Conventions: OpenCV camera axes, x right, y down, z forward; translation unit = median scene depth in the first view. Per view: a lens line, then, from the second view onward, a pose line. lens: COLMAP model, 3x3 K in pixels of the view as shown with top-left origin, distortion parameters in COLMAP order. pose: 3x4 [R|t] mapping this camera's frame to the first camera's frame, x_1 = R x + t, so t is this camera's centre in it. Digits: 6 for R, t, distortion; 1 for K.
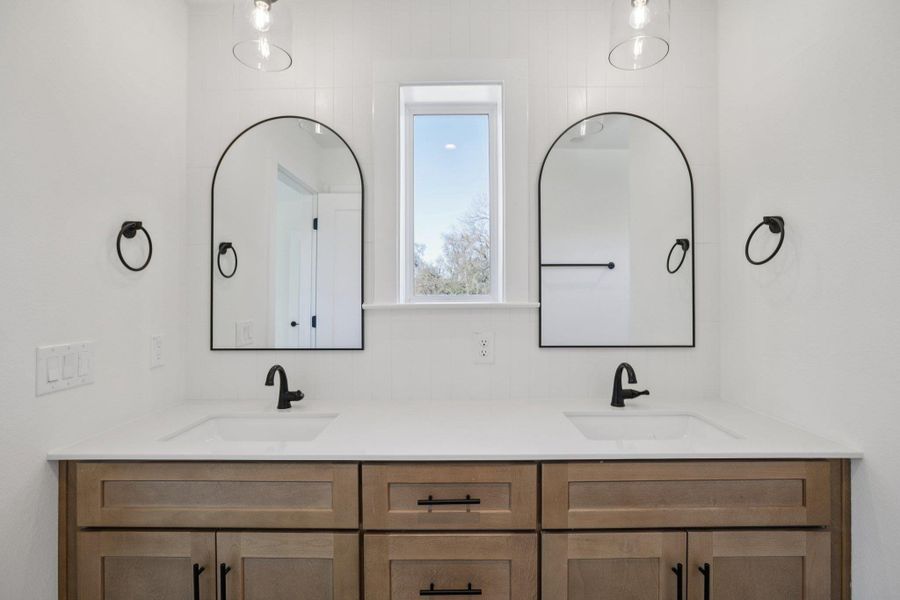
lens RADIAL K [[429.4, 0, 452.4], [0, 429.4, 307.5], [0, 0, 1]] dist [-0.011723, -0.000324]
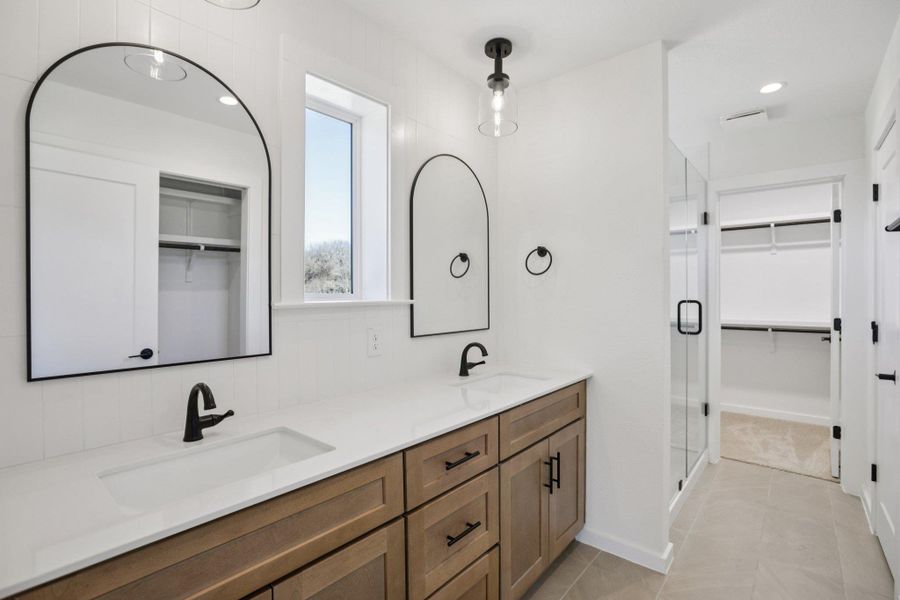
lens RADIAL K [[429.4, 0, 454.7], [0, 429.4, 303.4], [0, 0, 1]] dist [-0.011723, -0.000324]
pose [[0.643662, -0.018040, 0.765097, -0.939524], [0.022420, 0.999738, 0.004710, -0.006312], [-0.764981, 0.014122, 0.643898, 0.209502]]
